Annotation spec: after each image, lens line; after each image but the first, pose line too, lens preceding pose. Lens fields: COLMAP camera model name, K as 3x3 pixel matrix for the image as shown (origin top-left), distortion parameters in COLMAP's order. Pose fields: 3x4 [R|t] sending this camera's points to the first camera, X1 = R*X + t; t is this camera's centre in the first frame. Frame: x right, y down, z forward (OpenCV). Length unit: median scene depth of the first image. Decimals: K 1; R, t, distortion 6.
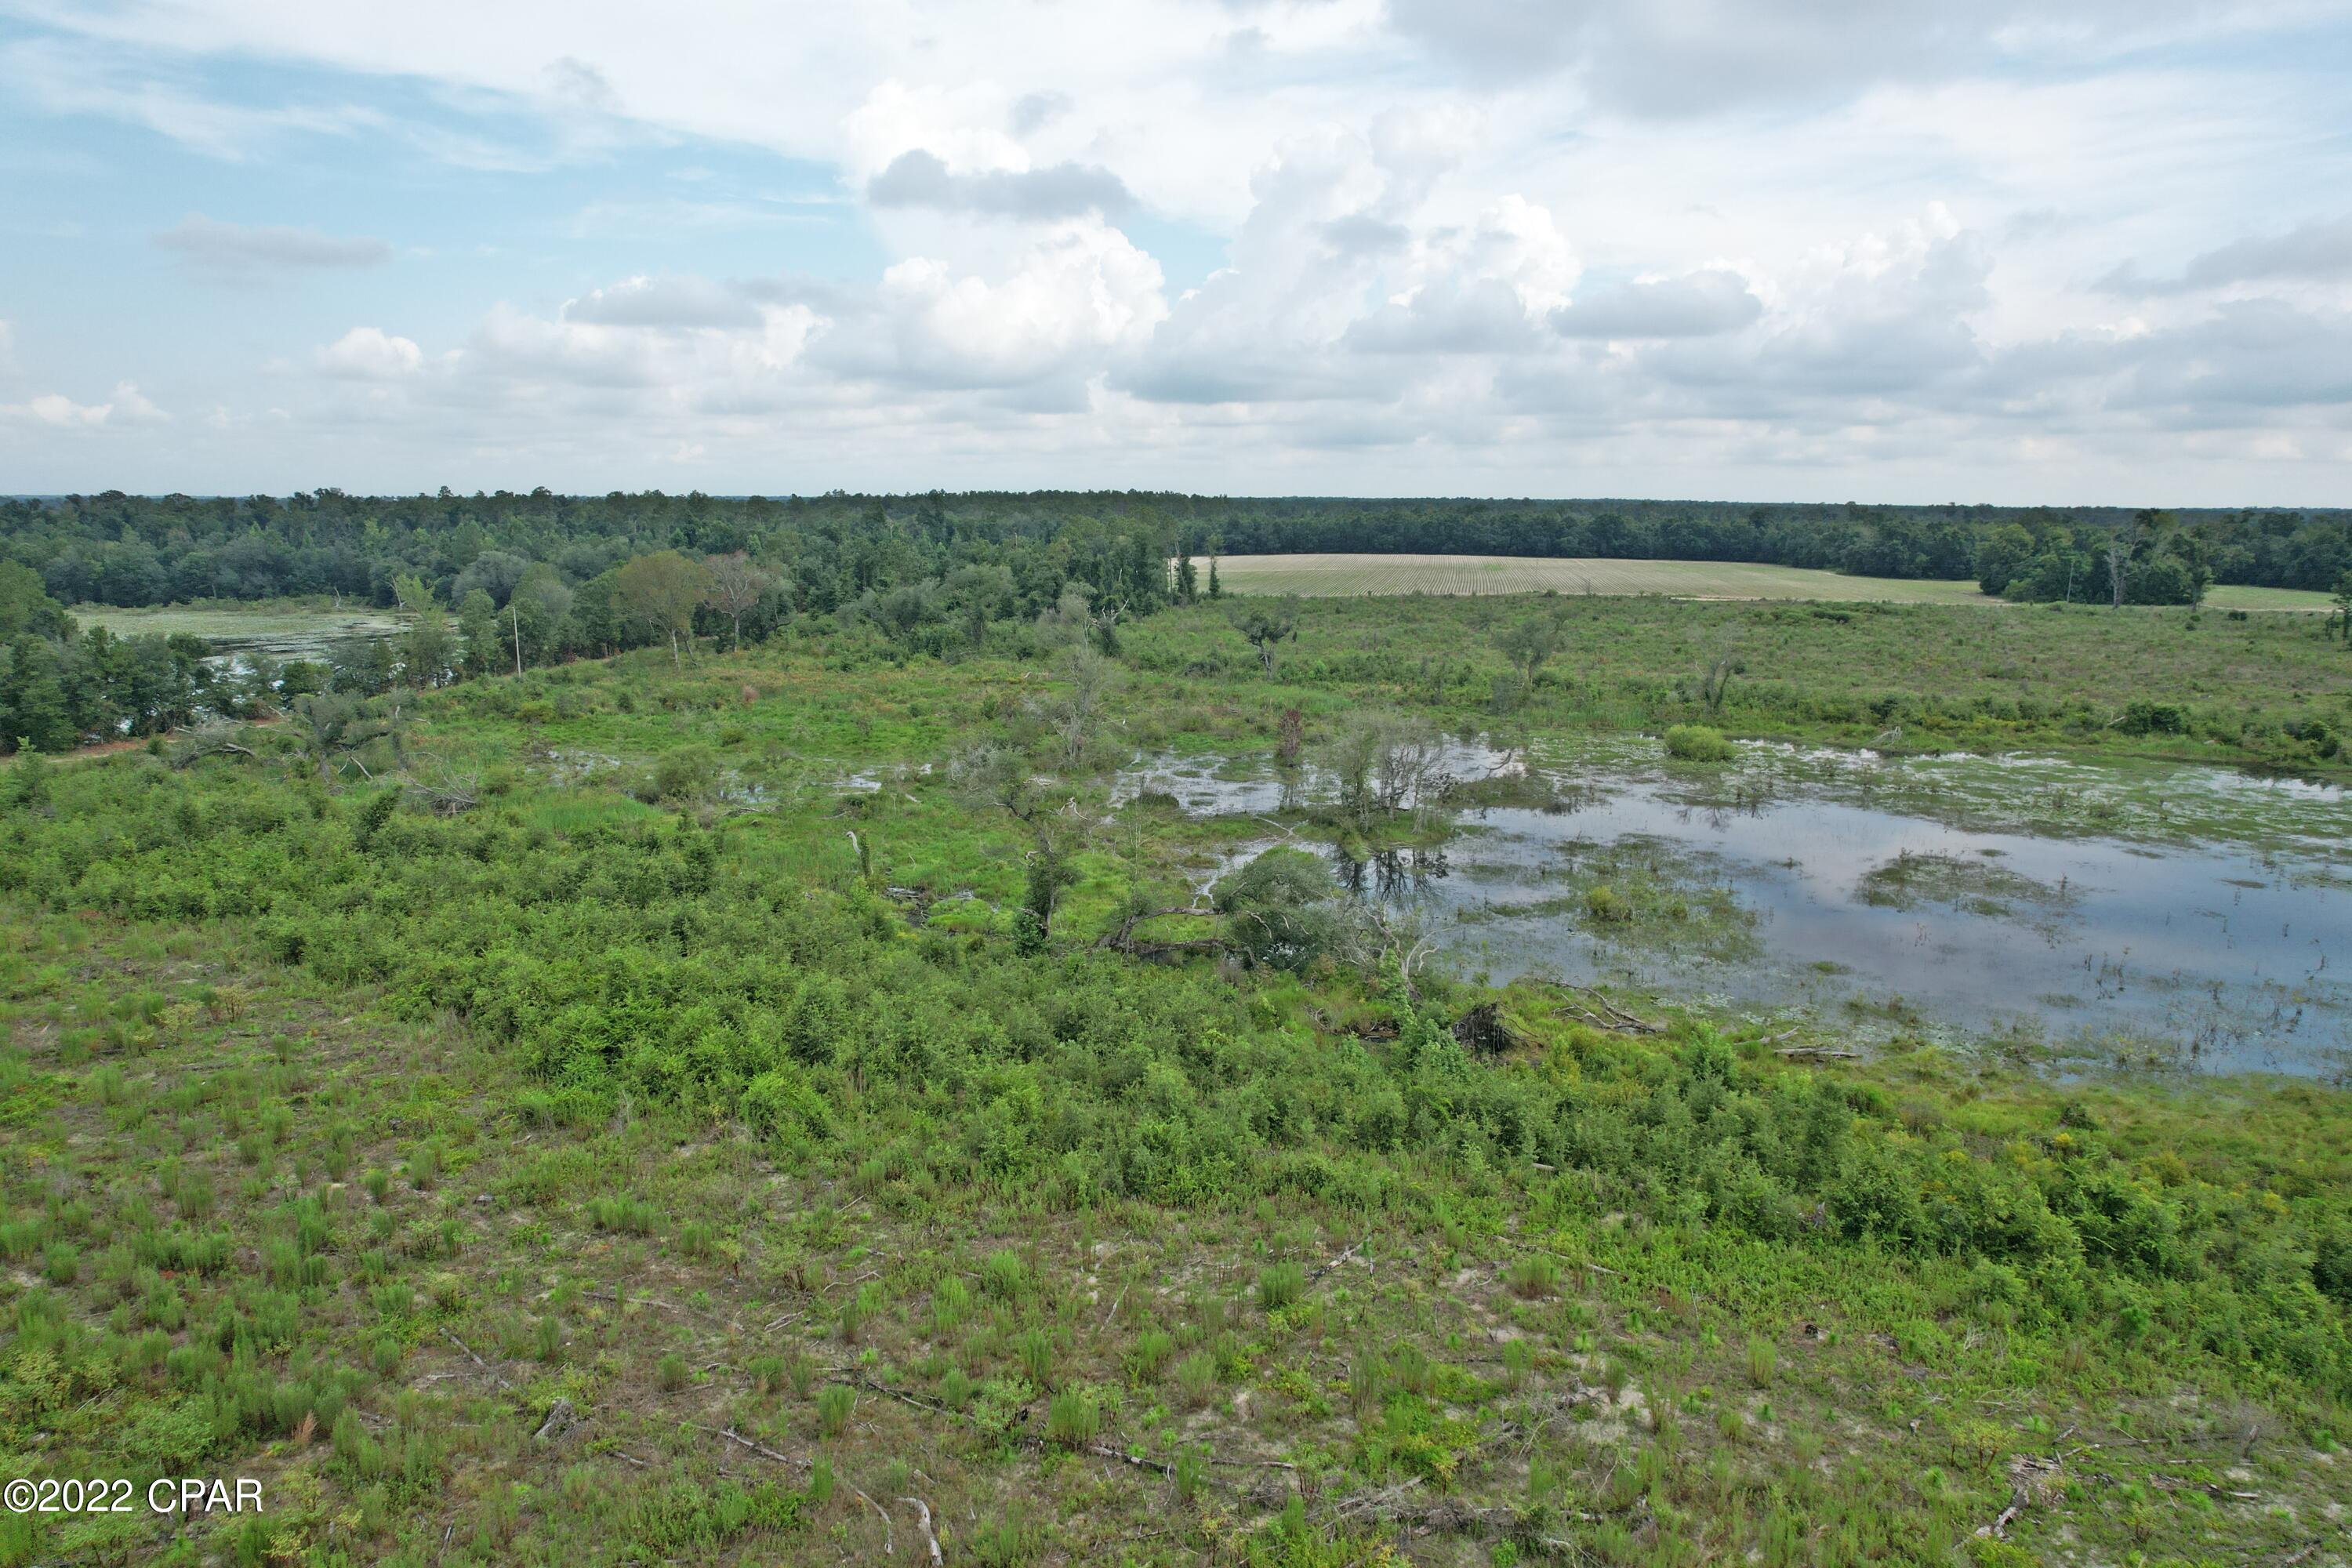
lens RADIAL K [[1511.4, 0, 1188.0], [0, 1511.4, 790.3], [0, 0, 1]] dist [-0.082418, 0.082633]
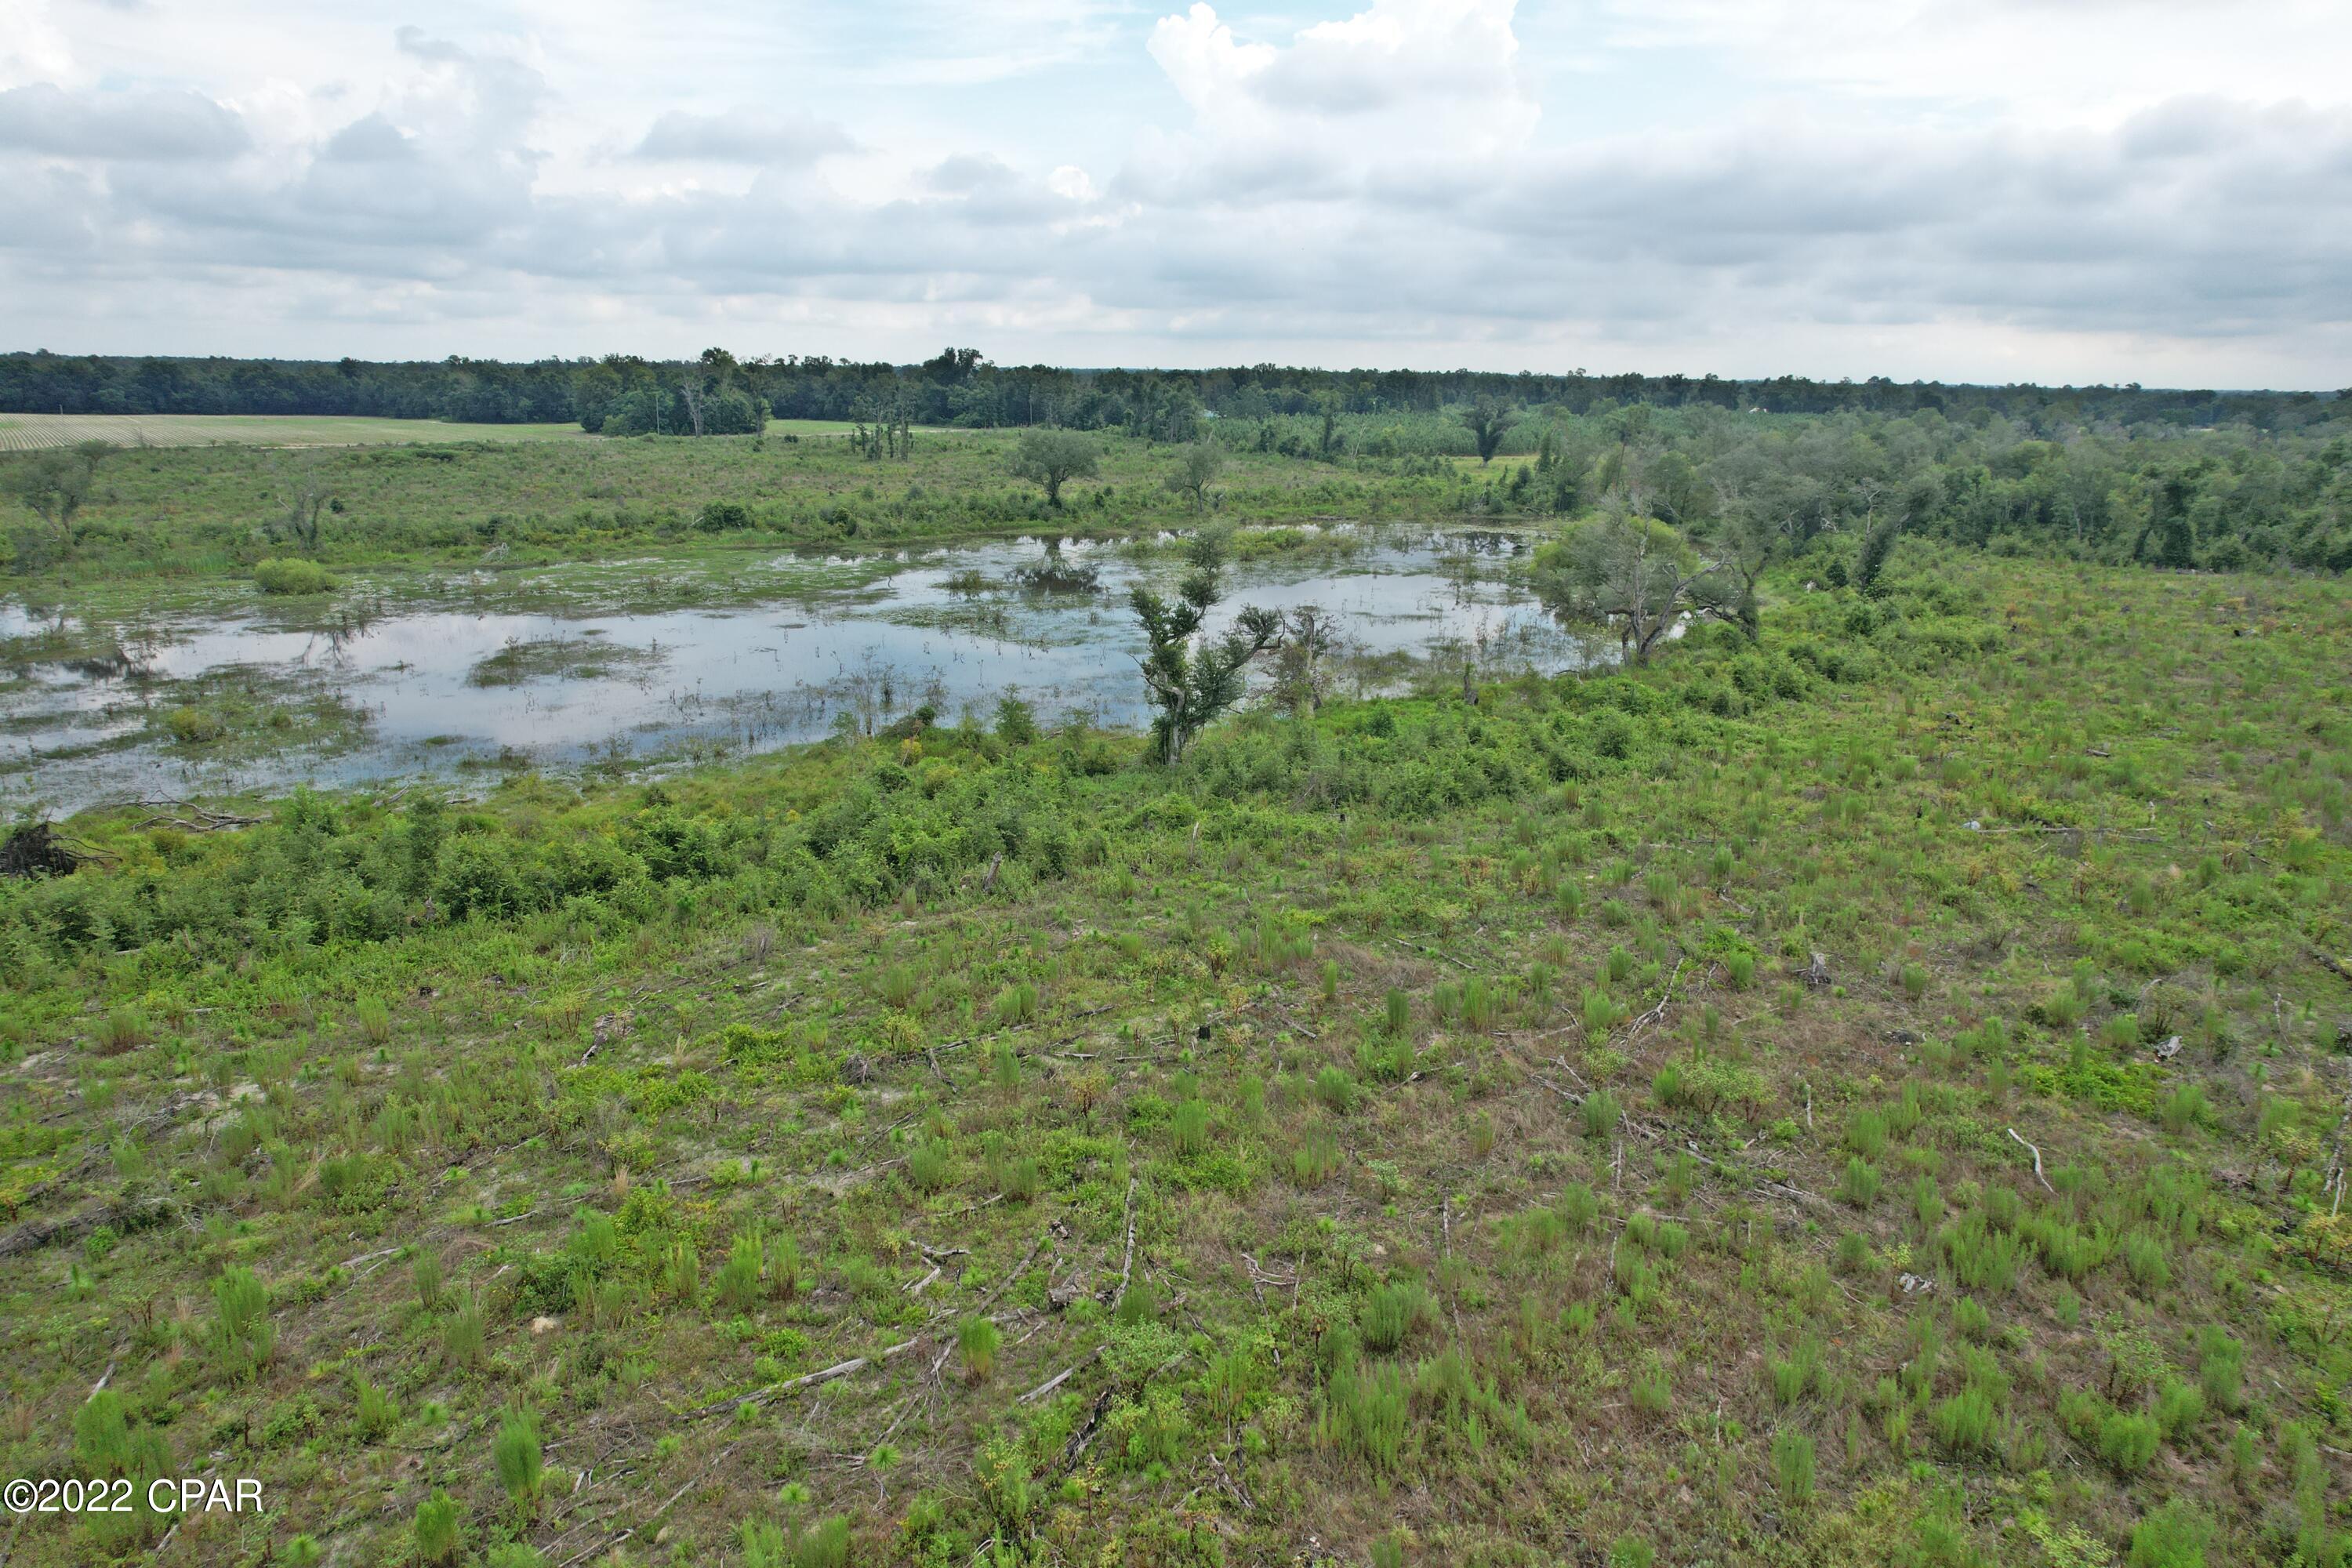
lens RADIAL K [[1511.4, 0, 1188.0], [0, 1511.4, 790.3], [0, 0, 1]] dist [-0.082418, 0.082633]
pose [[0.658251, -0.198976, 0.726027, 0.009065], [0.133884, 0.980004, 0.147195, 0.045408], [-0.740798, 0.000312, 0.671728, -0.048952]]
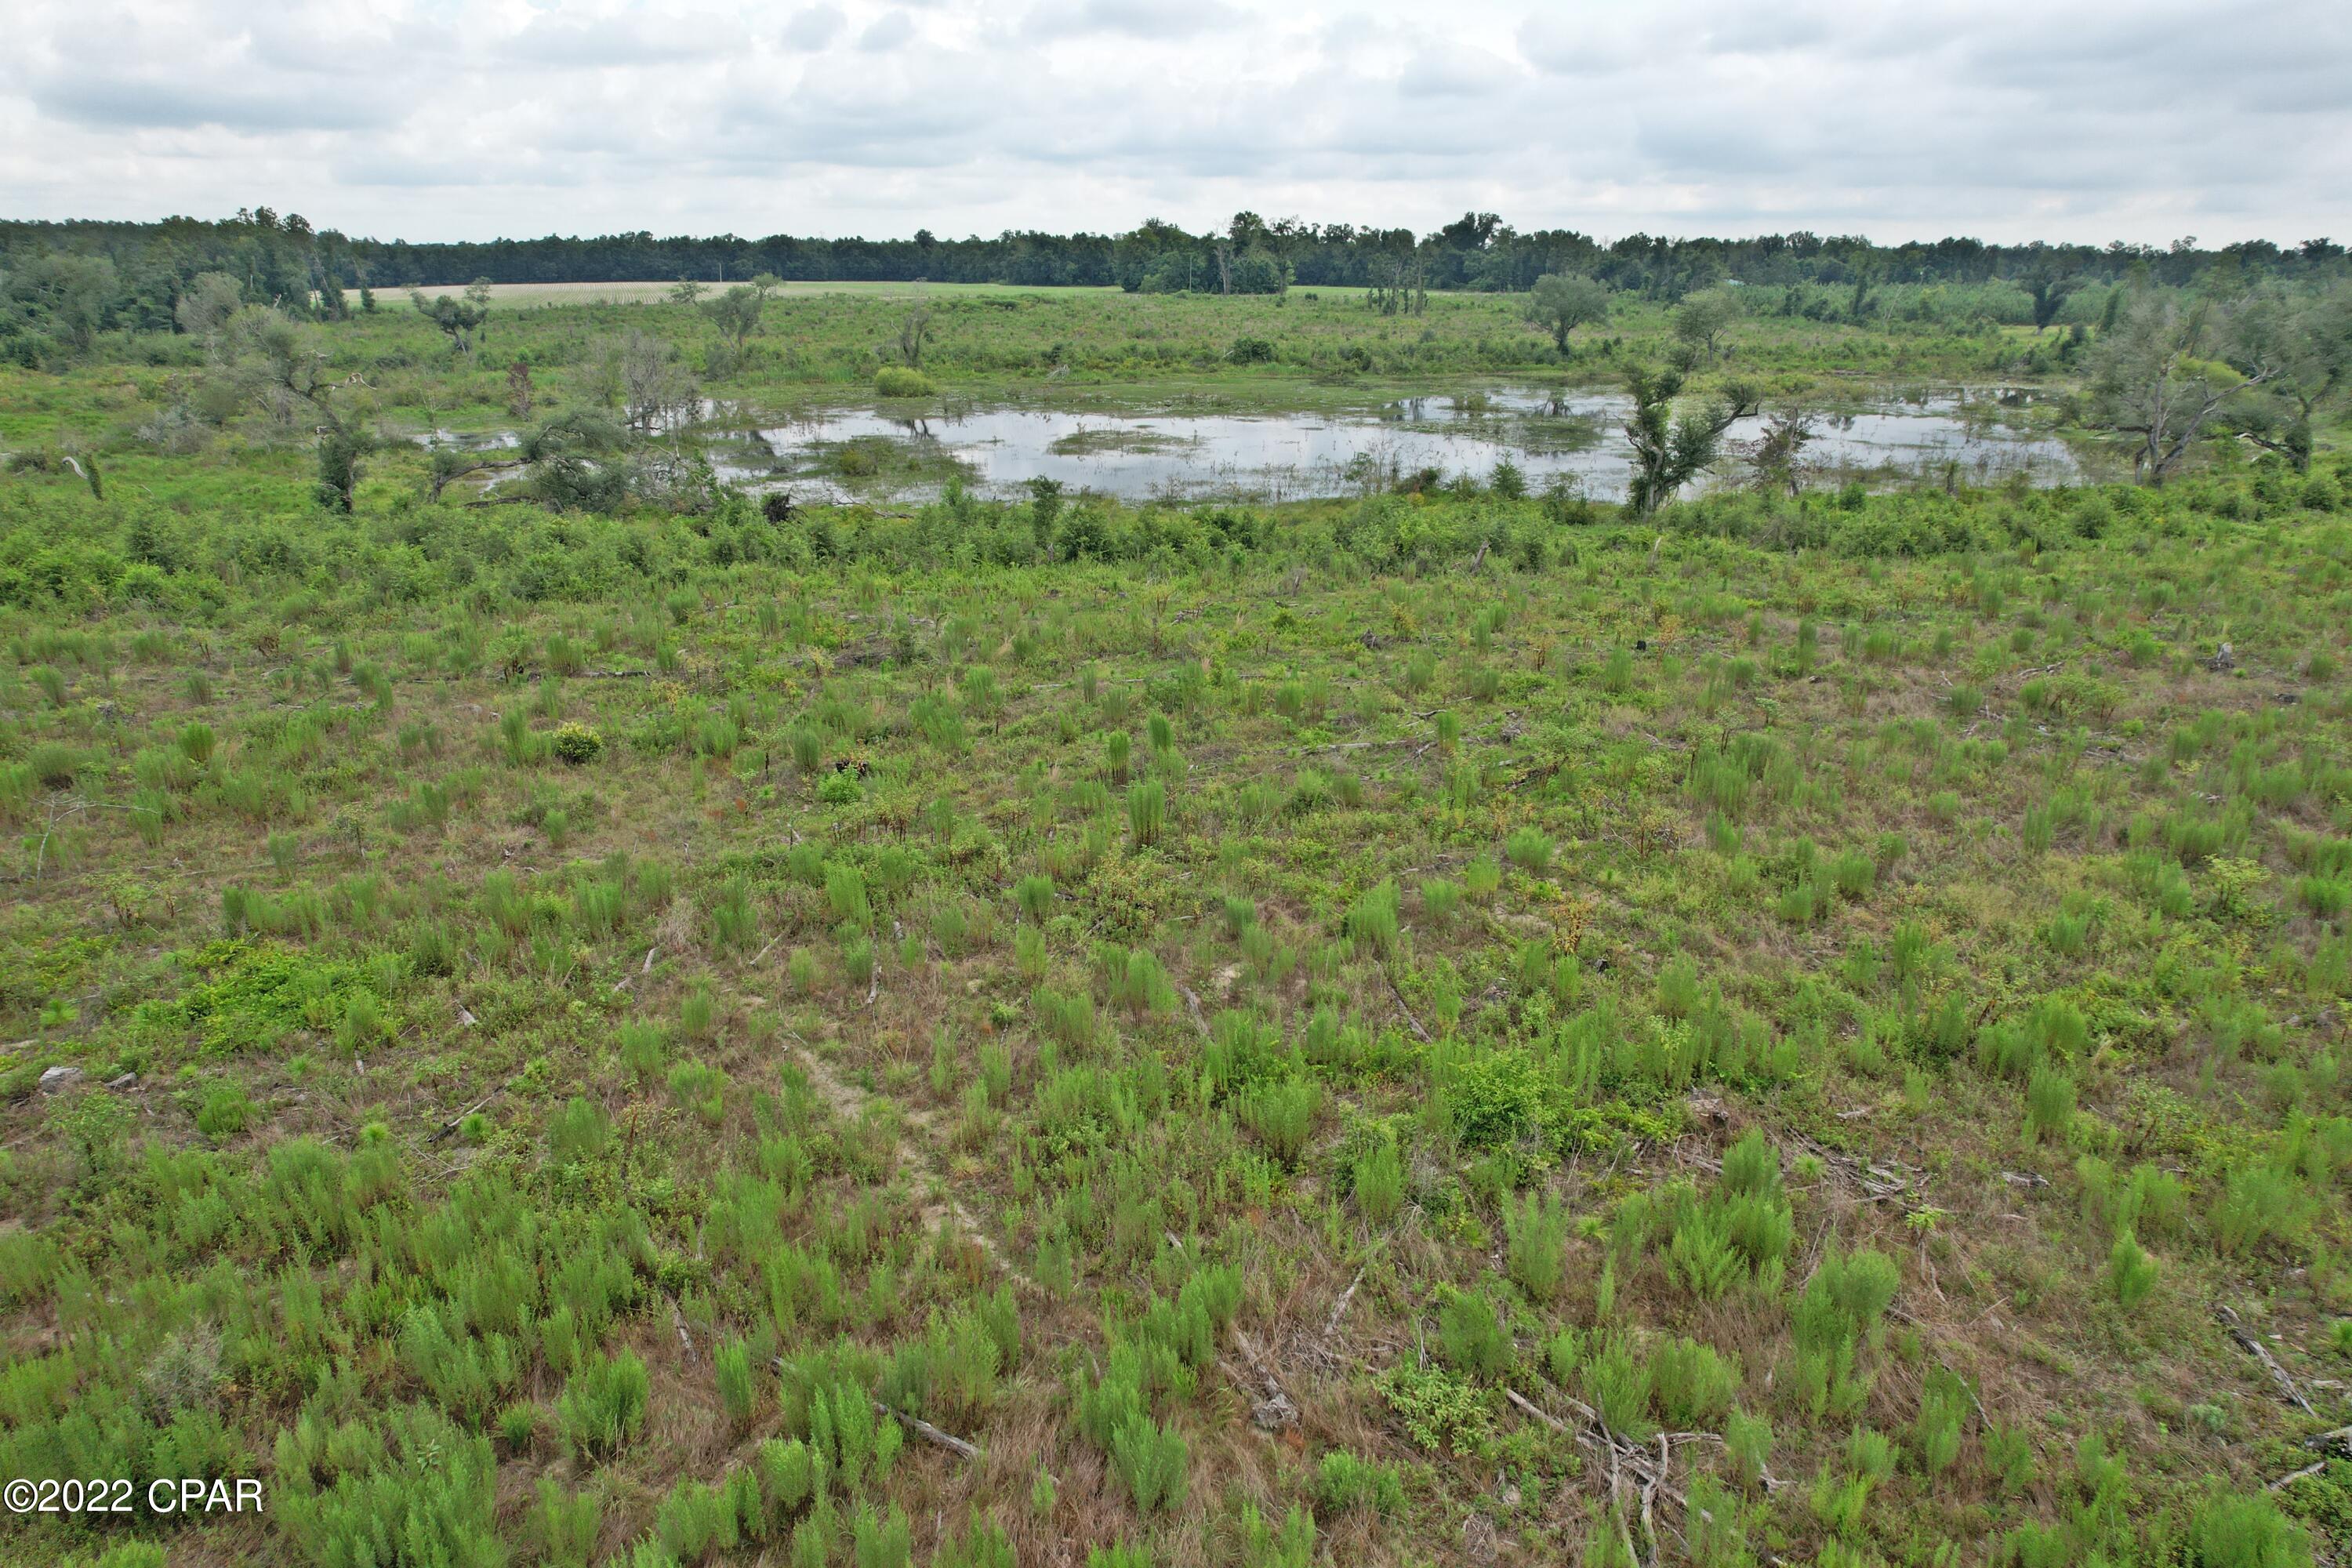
lens RADIAL K [[1511.4, 0, 1188.0], [0, 1511.4, 790.3], [0, 0, 1]] dist [-0.082418, 0.082633]
pose [[0.864251, -0.172610, 0.472521, -0.071208], [0.096867, 0.978814, 0.180386, 0.101303], [-0.493647, -0.110127, 0.862661, -0.130964]]
